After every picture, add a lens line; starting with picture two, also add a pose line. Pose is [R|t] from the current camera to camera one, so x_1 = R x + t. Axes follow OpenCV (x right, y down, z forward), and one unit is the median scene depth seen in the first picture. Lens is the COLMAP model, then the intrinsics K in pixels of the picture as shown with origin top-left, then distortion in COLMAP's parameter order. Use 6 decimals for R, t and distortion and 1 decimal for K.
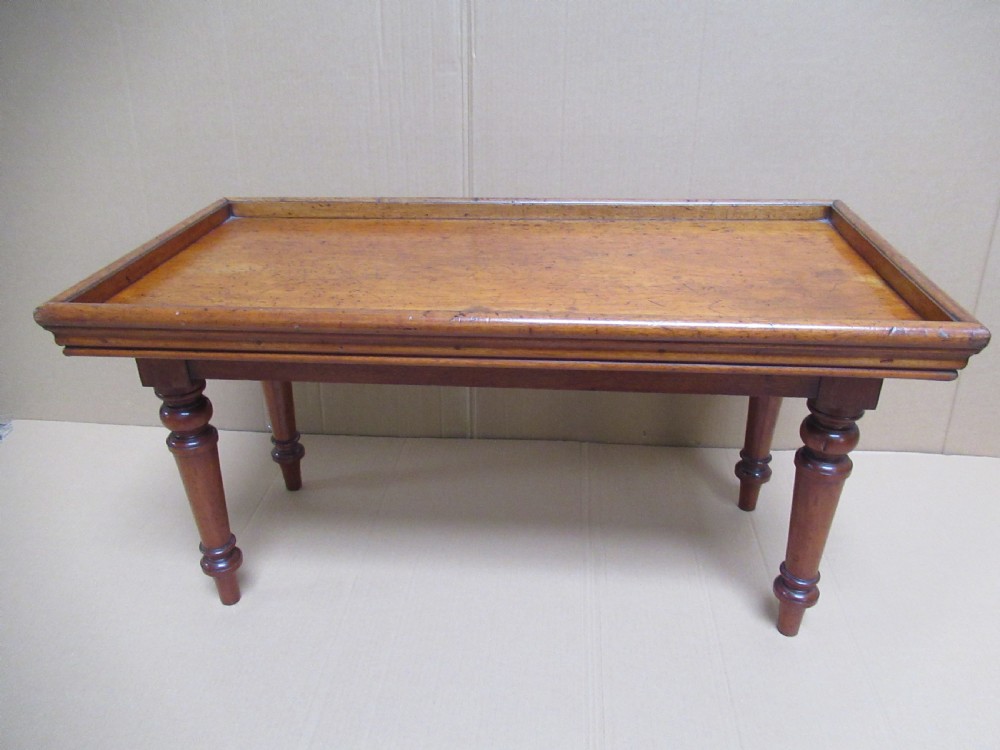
lens RADIAL K [[738.4, 0, 486.9], [0, 738.4, 377.0], [0, 0, 1]] dist [-0.002268, -0.006742]
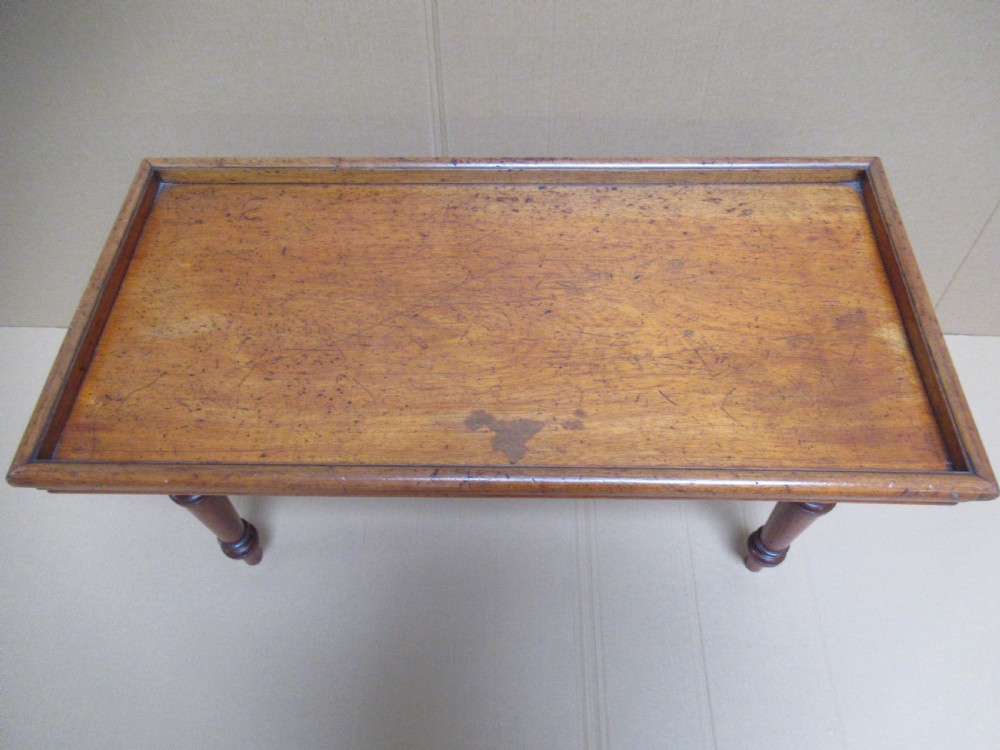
lens RADIAL K [[738.4, 0, 486.9], [0, 738.4, 377.0], [0, 0, 1]] dist [-0.002268, -0.006742]
pose [[0.996917, -0.068677, 0.037946, -0.030984], [0.041928, 0.875057, 0.482201, -0.513329], [-0.066321, -0.479123, 0.875238, 0.173068]]
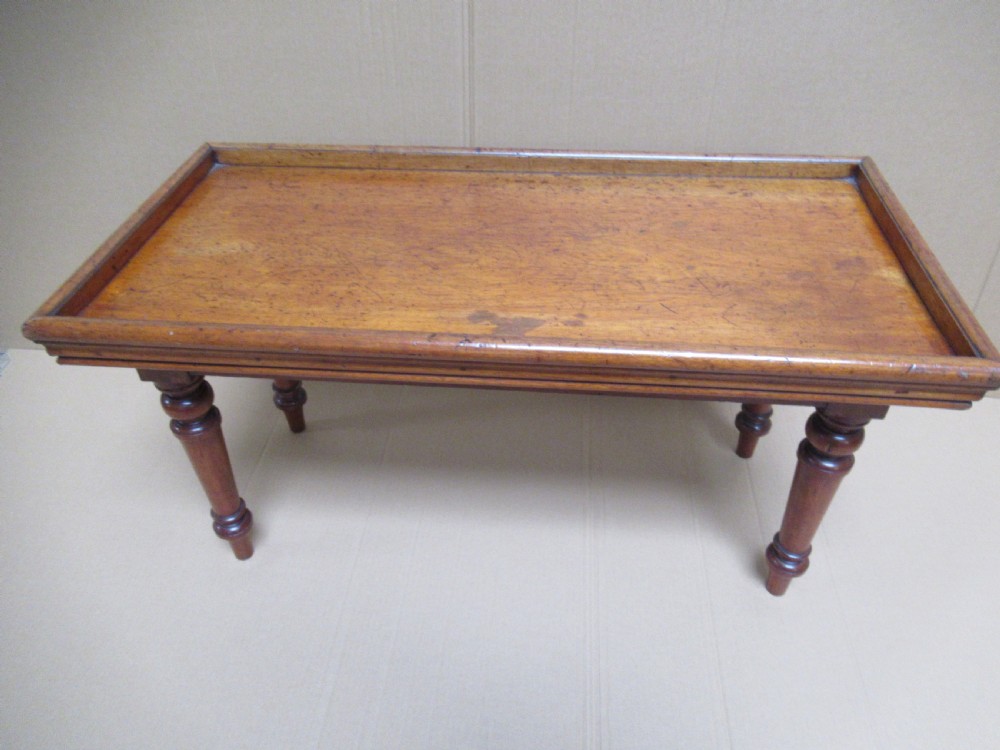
lens RADIAL K [[738.4, 0, 486.9], [0, 738.4, 377.0], [0, 0, 1]] dist [-0.002268, -0.006742]
pose [[0.999990, -0.001548, 0.004229, -0.009932], [0.000617, 0.977320, 0.211767, -0.188374], [-0.004461, -0.211762, 0.977311, 0.036478]]
